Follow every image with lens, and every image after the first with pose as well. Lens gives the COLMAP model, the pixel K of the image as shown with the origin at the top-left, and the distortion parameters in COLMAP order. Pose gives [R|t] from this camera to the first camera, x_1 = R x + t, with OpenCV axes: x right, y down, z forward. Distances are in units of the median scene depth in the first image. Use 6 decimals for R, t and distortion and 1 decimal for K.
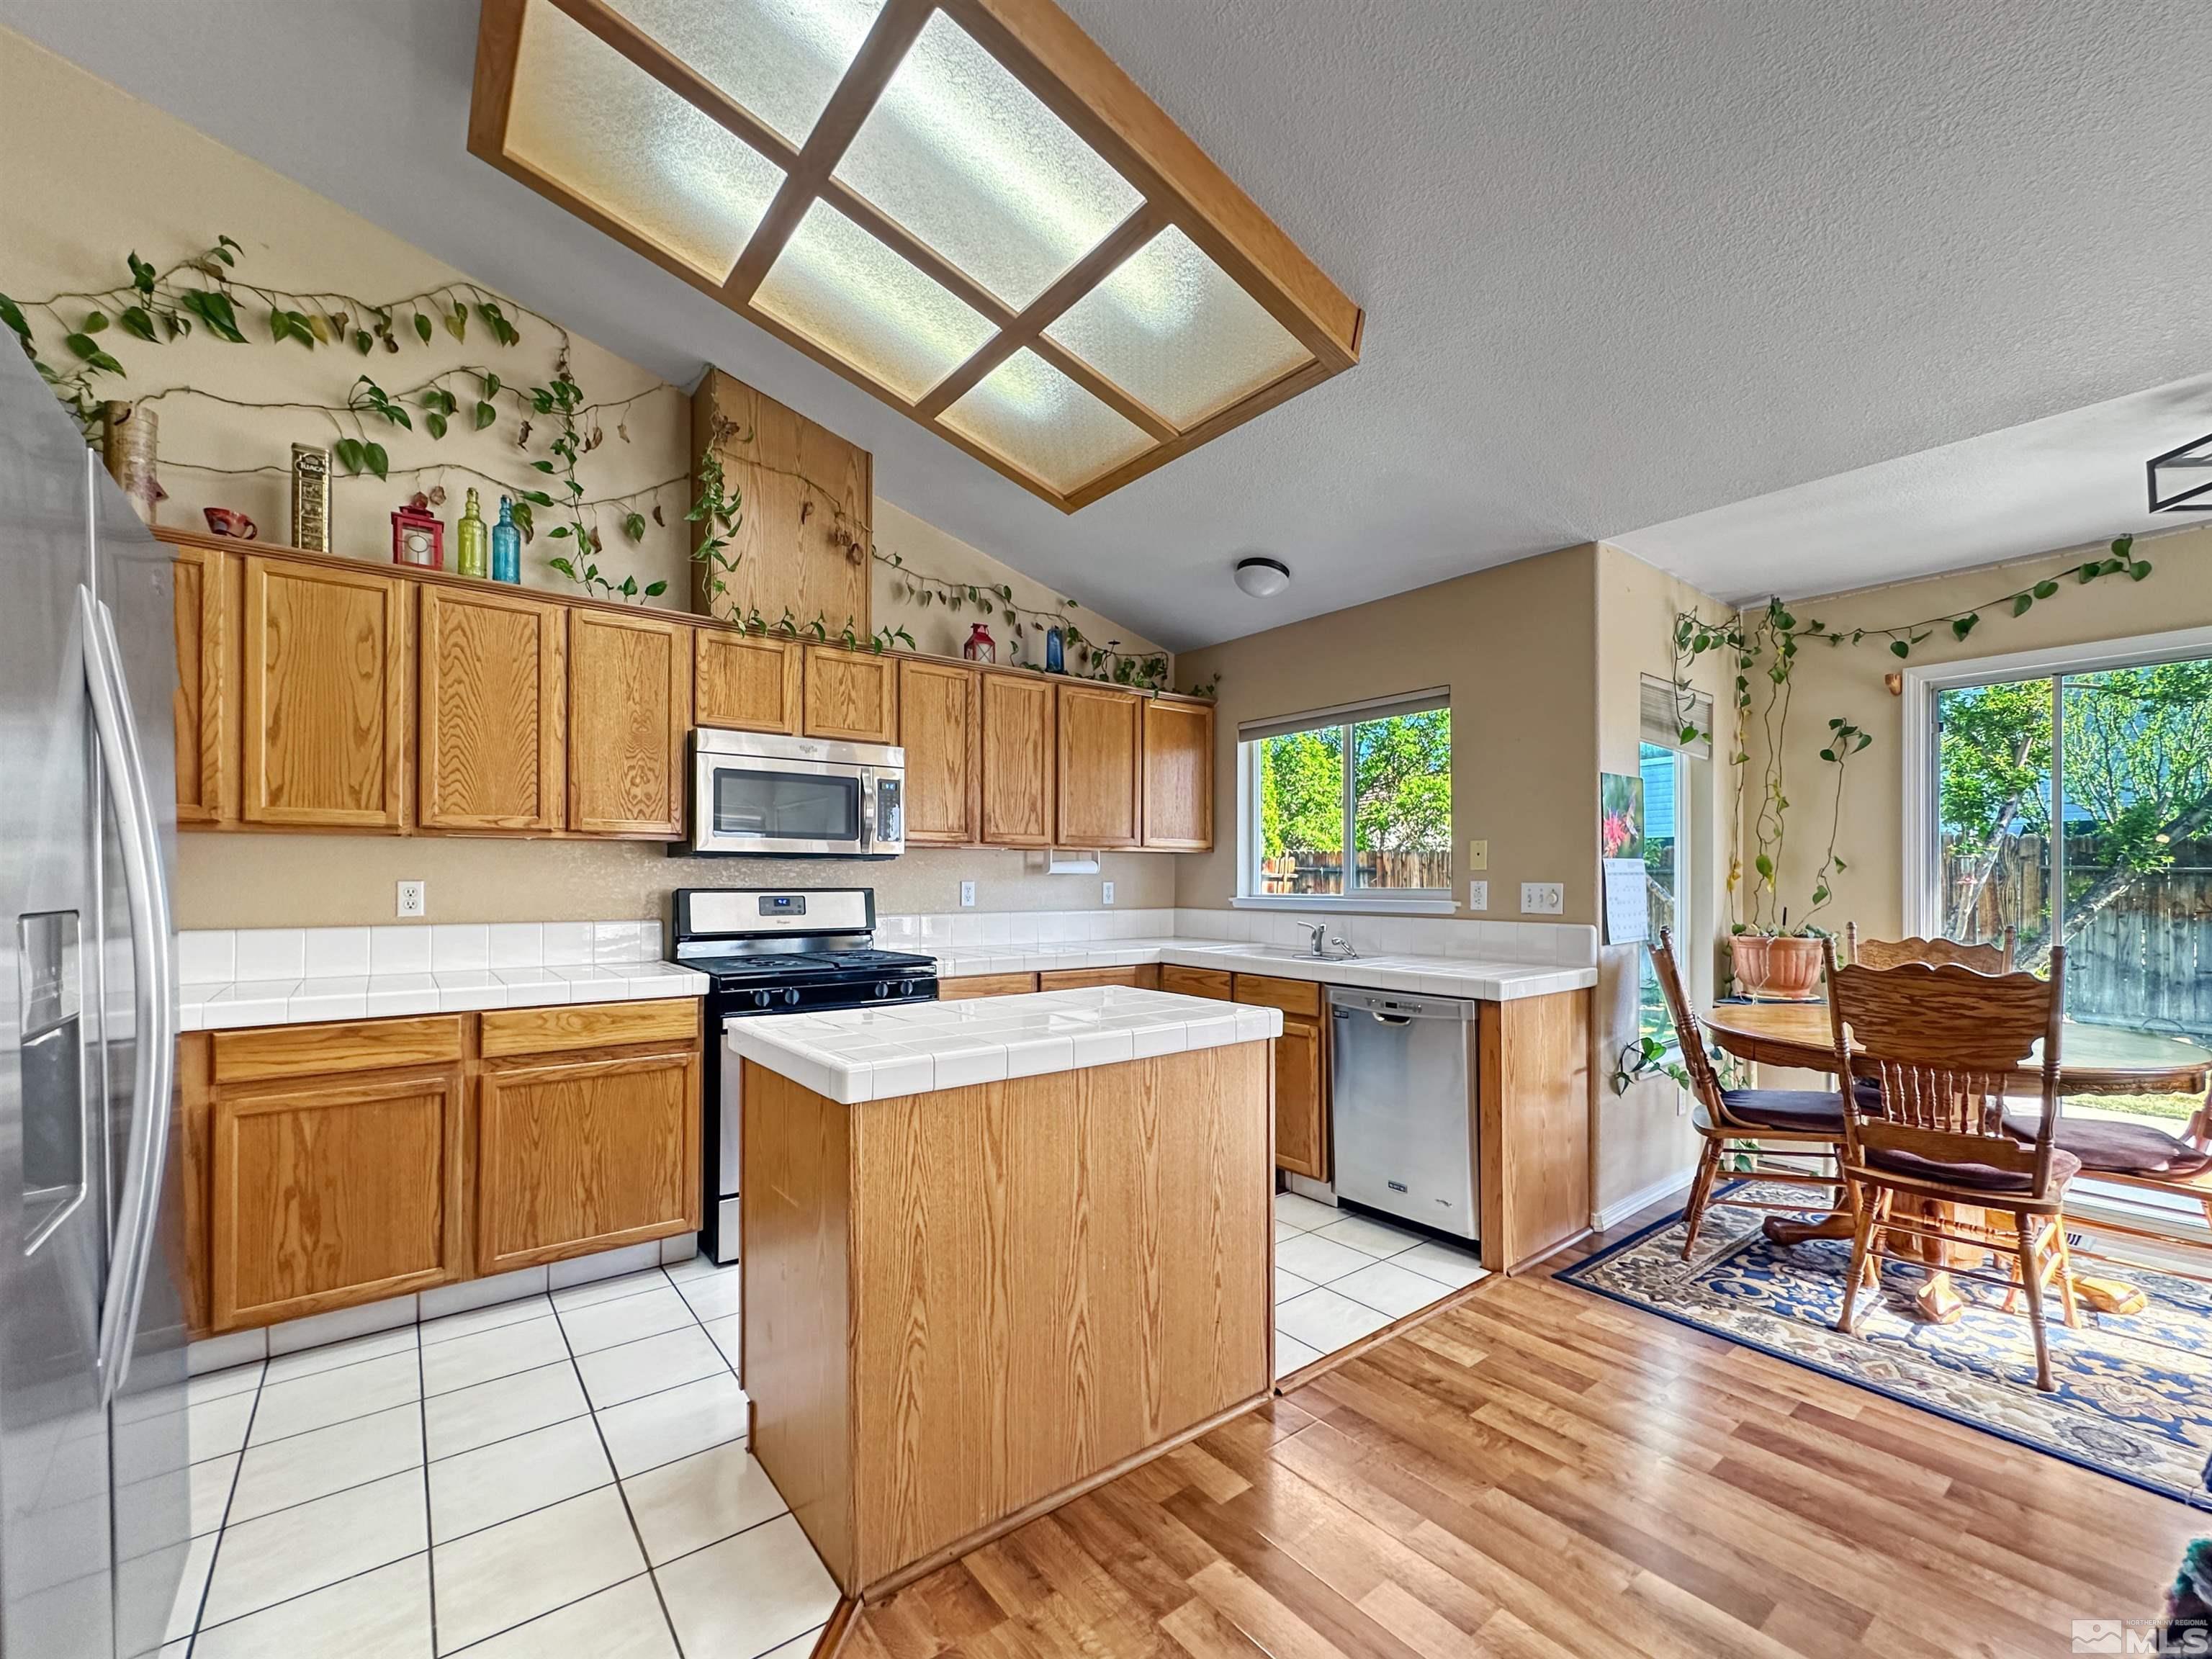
lens RADIAL K [[914.3, 0, 1078.4], [0, 914.3, 861.9], [0, 0, 1]] dist [-0.001374, -0.000177]
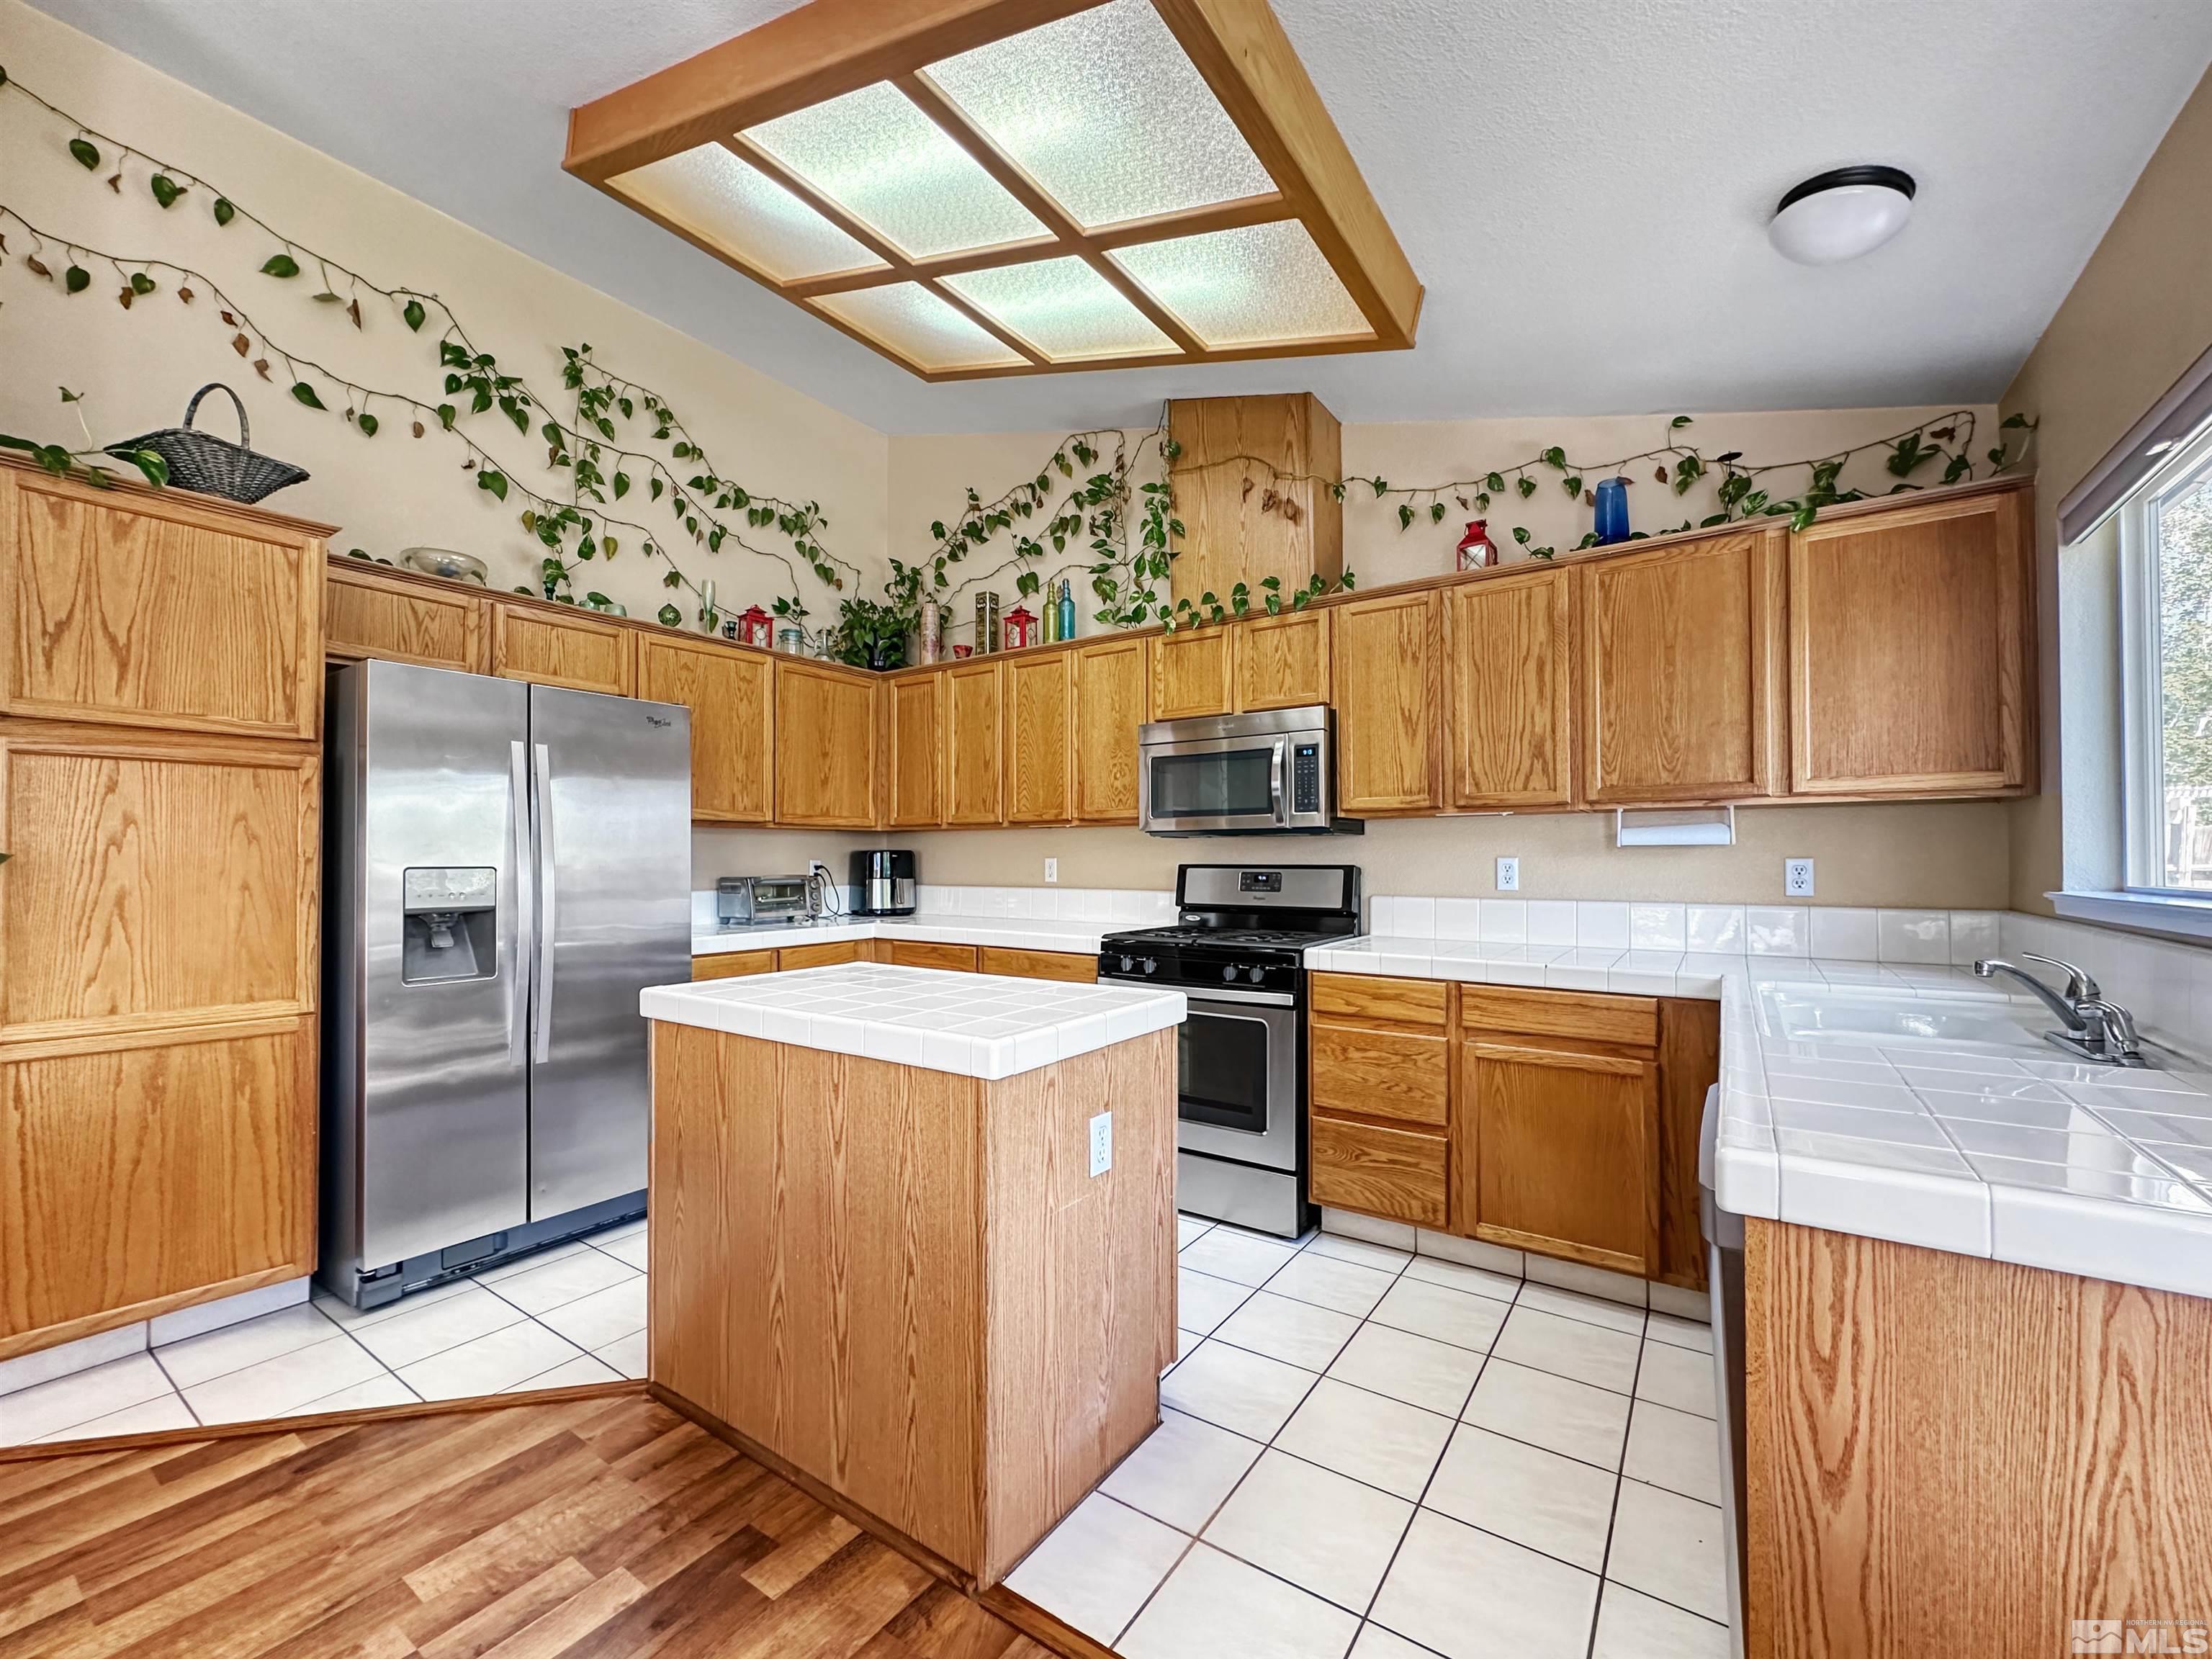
lens RADIAL K [[884.4, 0, 1148.5], [0, 884.4, 836.1], [0, 0, 1]] dist [-0.000995, 0.000136]
pose [[0.338400, -0.025380, -0.940660, 0.632179], [0.019293, 0.999613, -0.020030, 0.016472], [0.940804, -0.011370, 0.338759, 0.630386]]
